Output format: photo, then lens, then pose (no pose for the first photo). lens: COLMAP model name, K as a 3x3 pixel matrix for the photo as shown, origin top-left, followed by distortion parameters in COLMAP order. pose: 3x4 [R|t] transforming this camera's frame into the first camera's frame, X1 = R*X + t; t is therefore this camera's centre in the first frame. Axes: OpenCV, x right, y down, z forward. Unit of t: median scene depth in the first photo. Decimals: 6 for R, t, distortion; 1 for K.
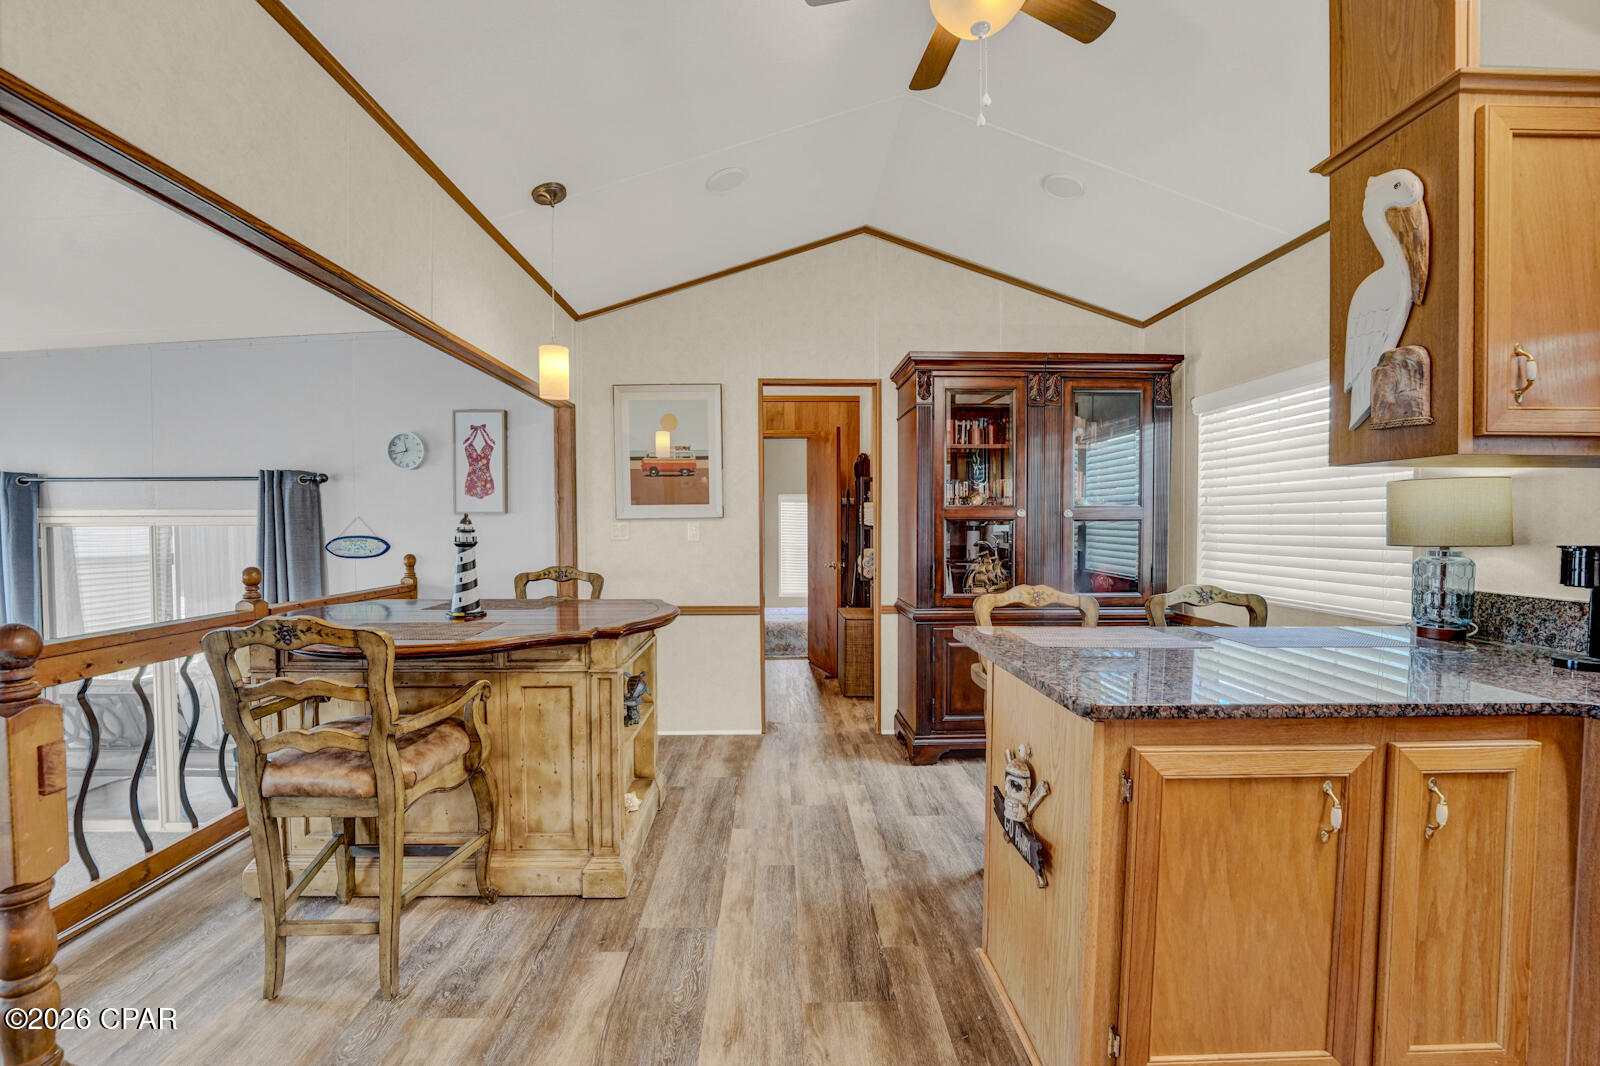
lens RADIAL K [[652.4, 0, 795.1], [0, 652.4, 539.8], [0, 0, 1]] dist [-0.027759, 0.003327]
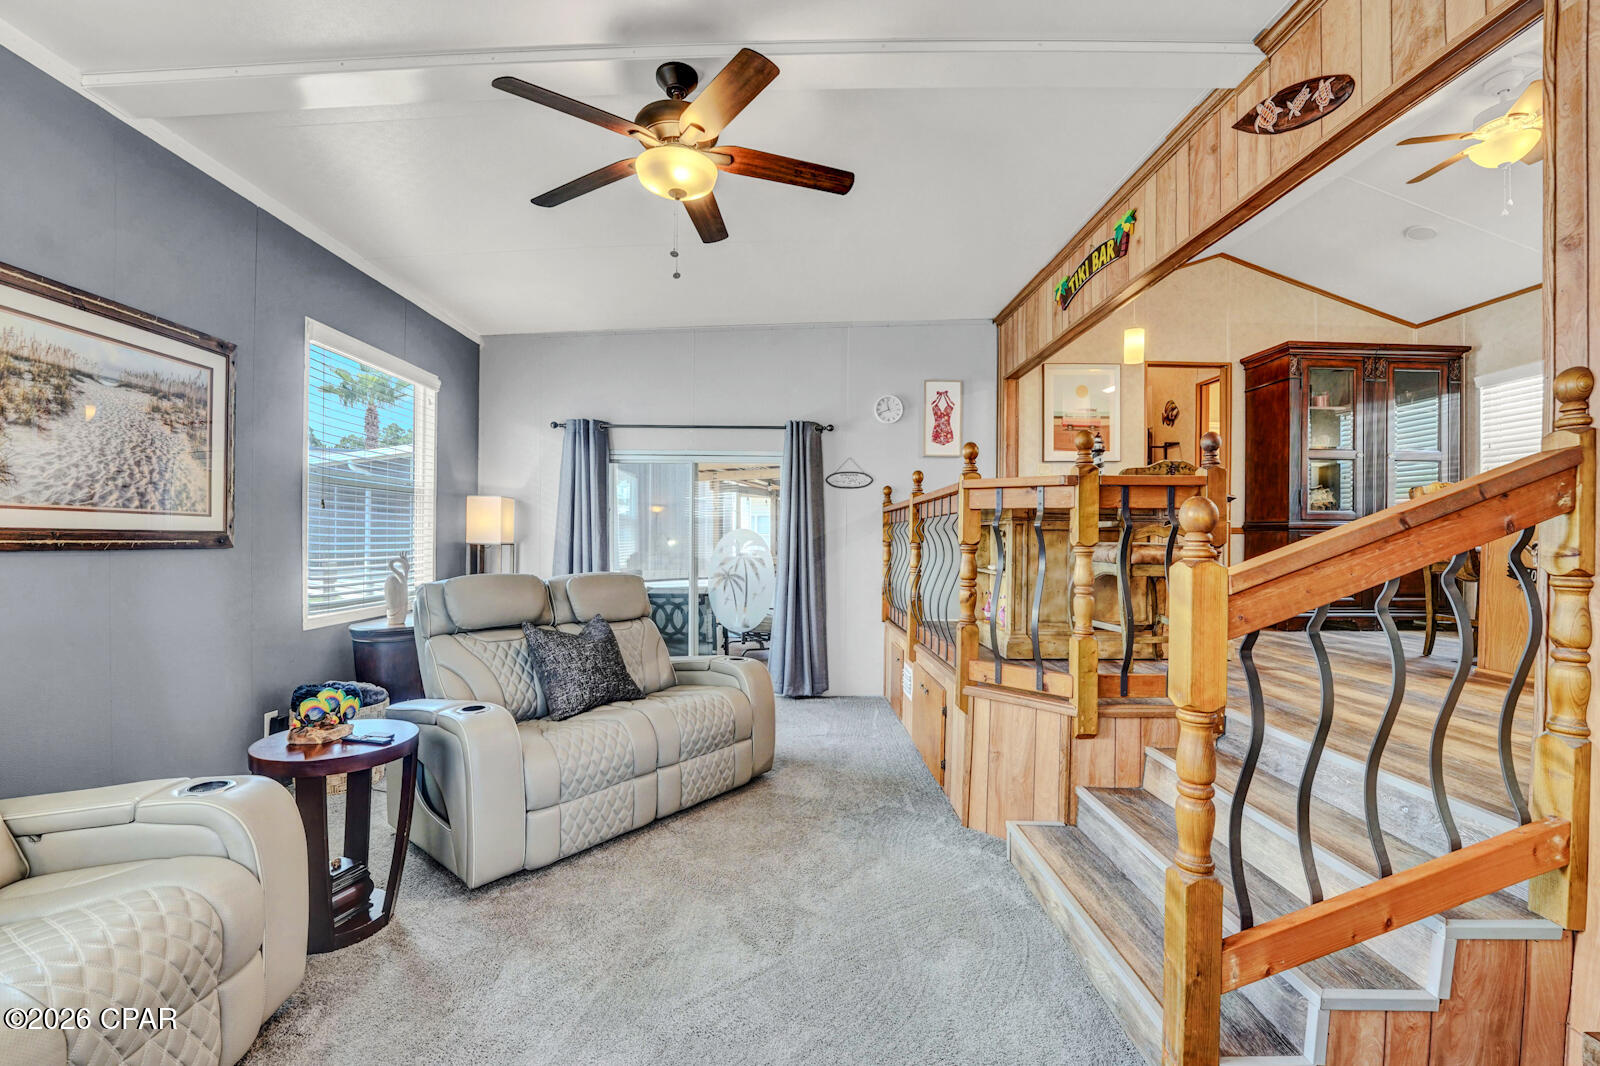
lens RADIAL K [[667.9, 0, 798.4], [0, 667.9, 541.0], [0, 0, 1]] dist [-0.031412, 0.003951]
pose [[0.999926, 0.009546, -0.007481, -0.863914], [-0.009703, 0.999727, -0.021272, 0.188742], [0.007276, 0.021343, 0.999746, -0.435695]]
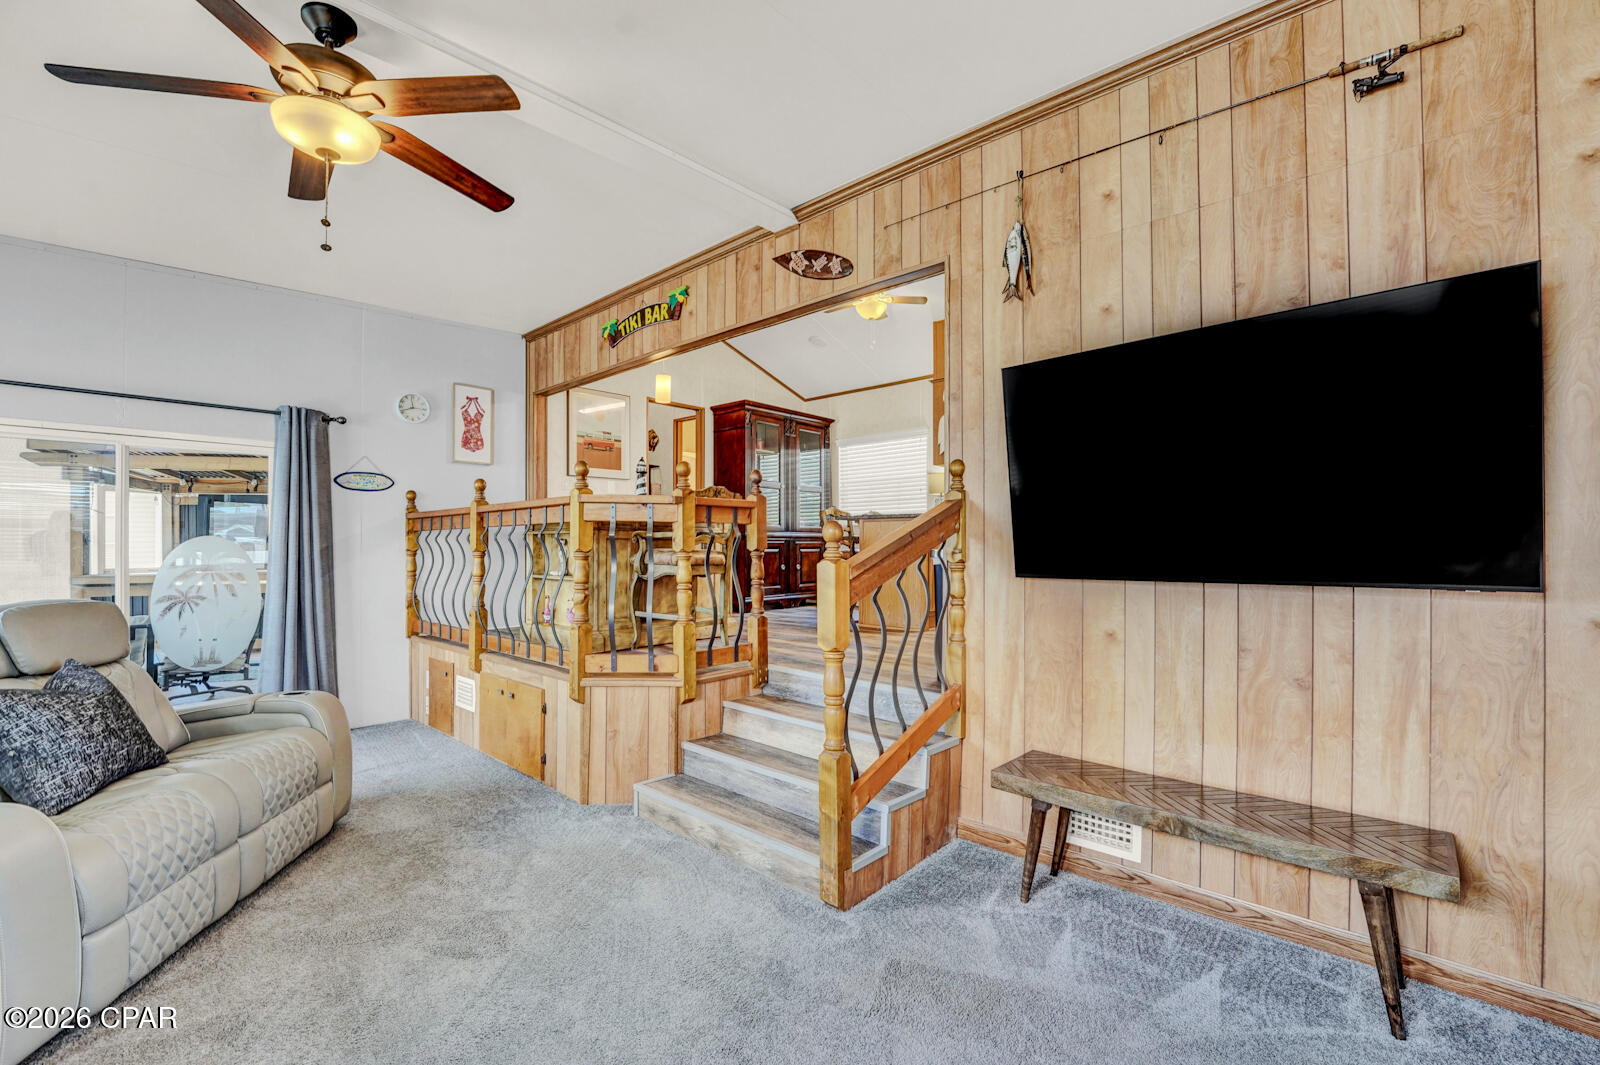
lens RADIAL K [[666.3, 0, 793.1], [0, 666.3, 543.5], [0, 0, 1]] dist [-0.025762, 0.000153]
pose [[0.689969, 0.004413, 0.723825, -1.132225], [0.018358, 0.999553, -0.023594, 0.188625], [-0.723606, 0.029567, 0.689580, -0.457931]]
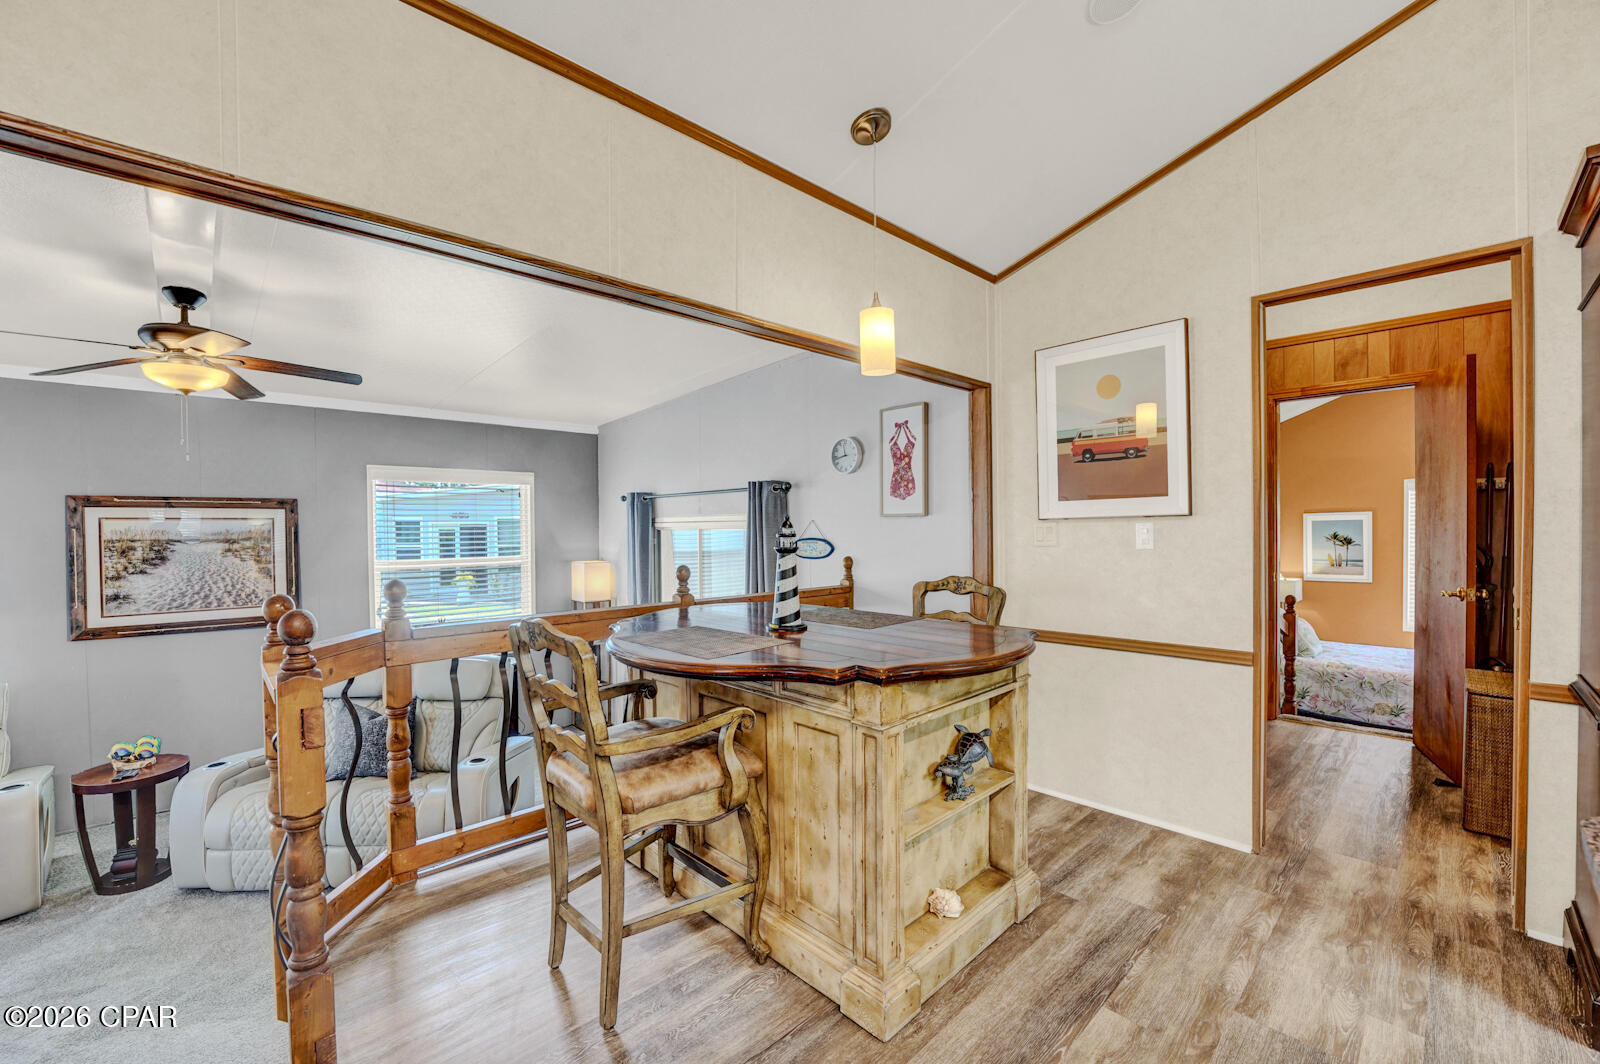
lens RADIAL K [[652.4, 0, 795.1], [0, 652.4, 538.8], [0, 0, 1]] dist [-0.027759, 0.003327]
pose [[0.670865, 0.008282, -0.741534, 0.125285], [-0.010460, 0.999944, 0.001704, -0.007141], [0.741506, 0.006613, 0.670913, 0.275739]]
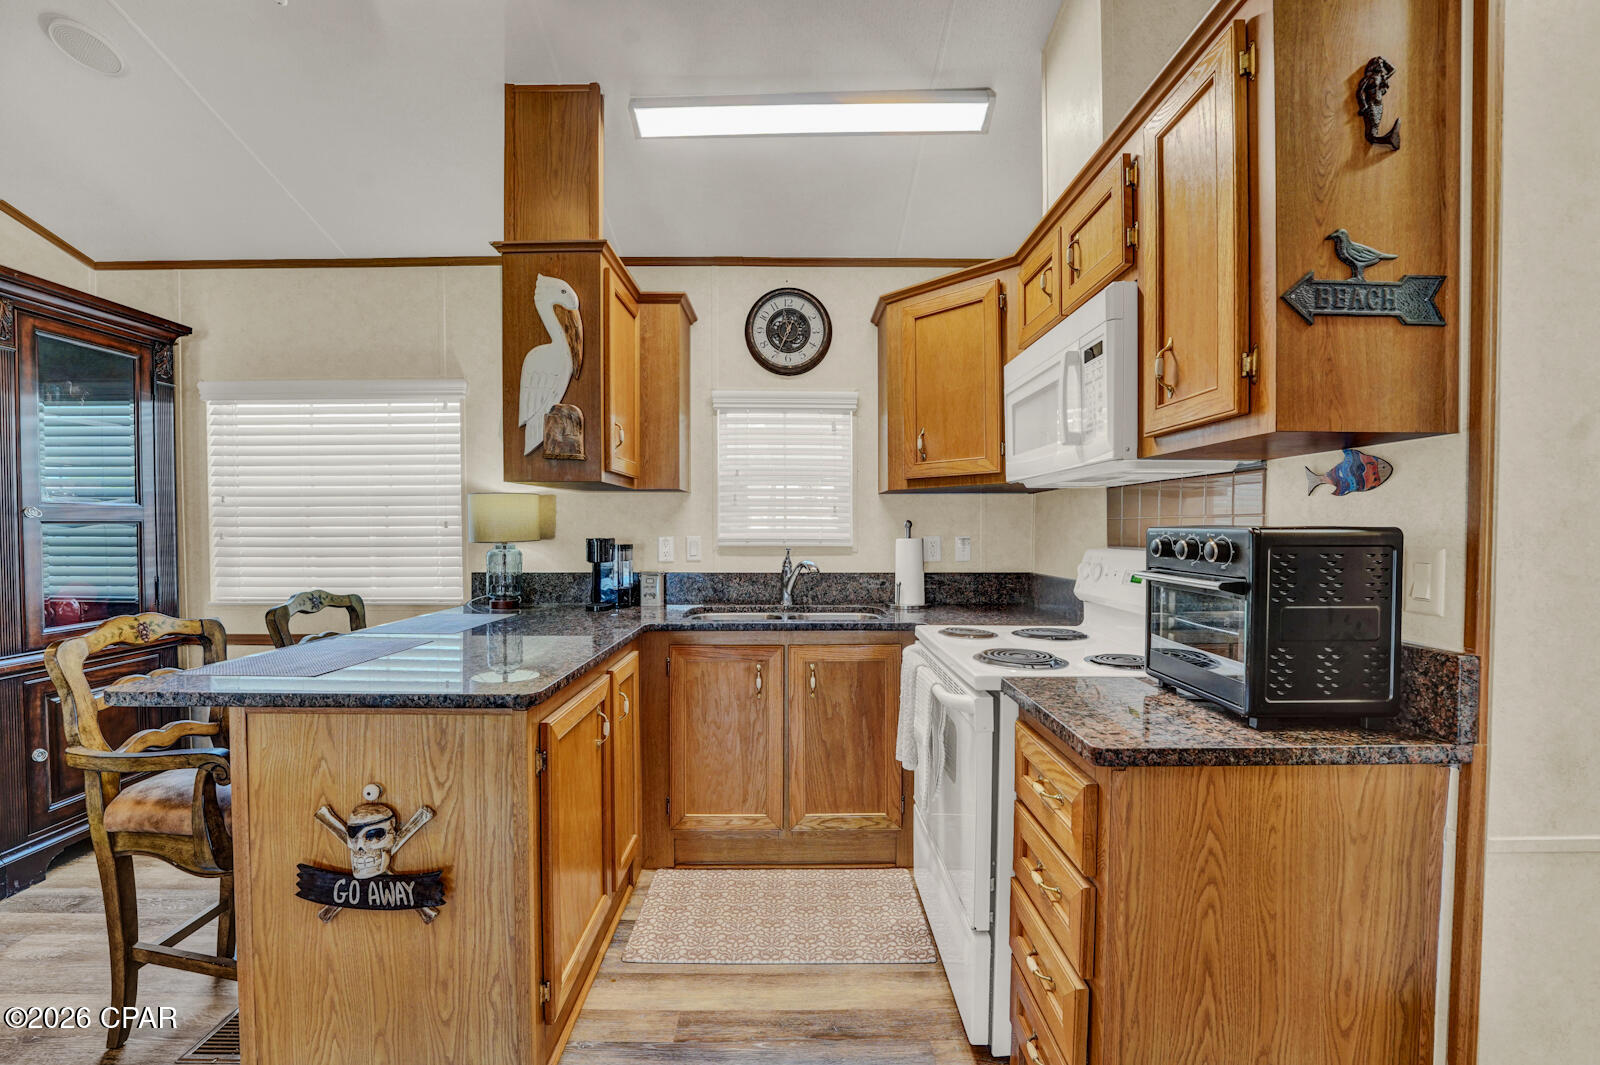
lens RADIAL K [[652.4, 0, 795.1], [0, 652.4, 539.3], [0, 0, 1]] dist [-0.027759, 0.003327]
pose [[0.017391, -0.022173, 0.999603, -0.221544], [0.026337, 0.999417, 0.021711, -0.005691], [-0.999502, 0.025949, 0.017965, 0.193114]]
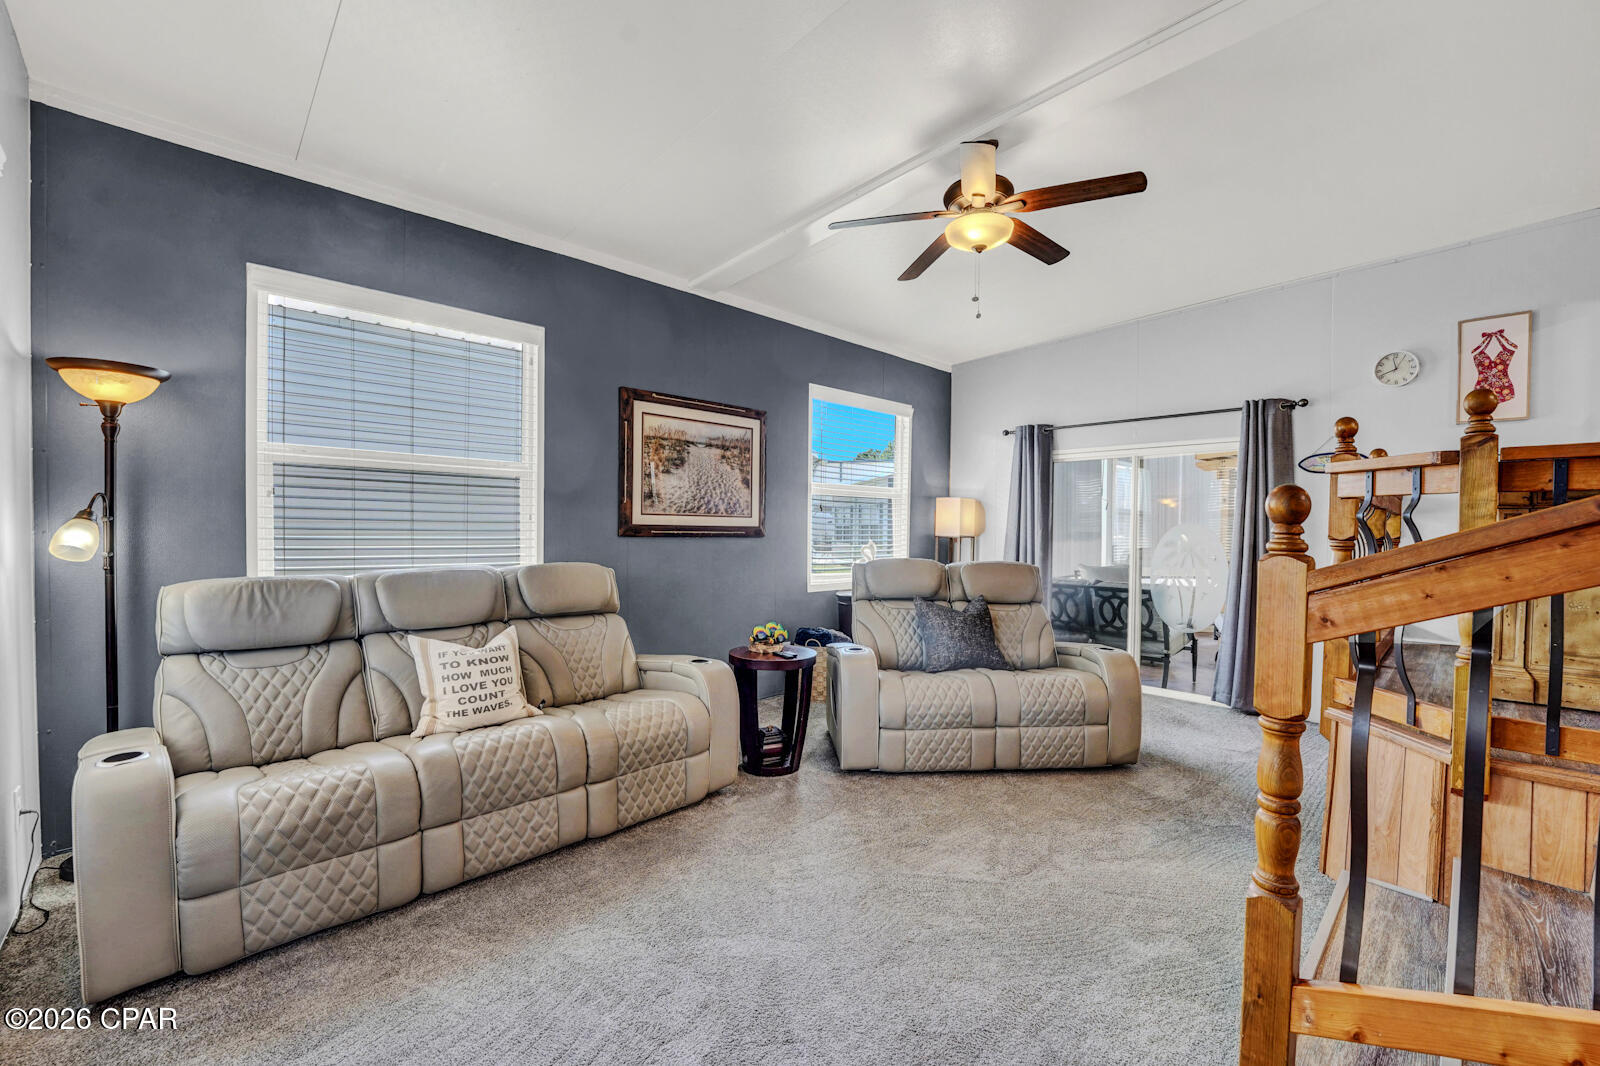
lens RADIAL K [[656.4, 0, 794.2], [0, 656.4, 540.7], [0, 0, 1]] dist [-0.029300, 0.002808]
pose [[0.672313, 0.022316, -0.739931, -0.536470], [-0.029973, 0.999546, 0.002913, 0.189163], [0.739660, 0.020219, 0.672677, -0.477024]]
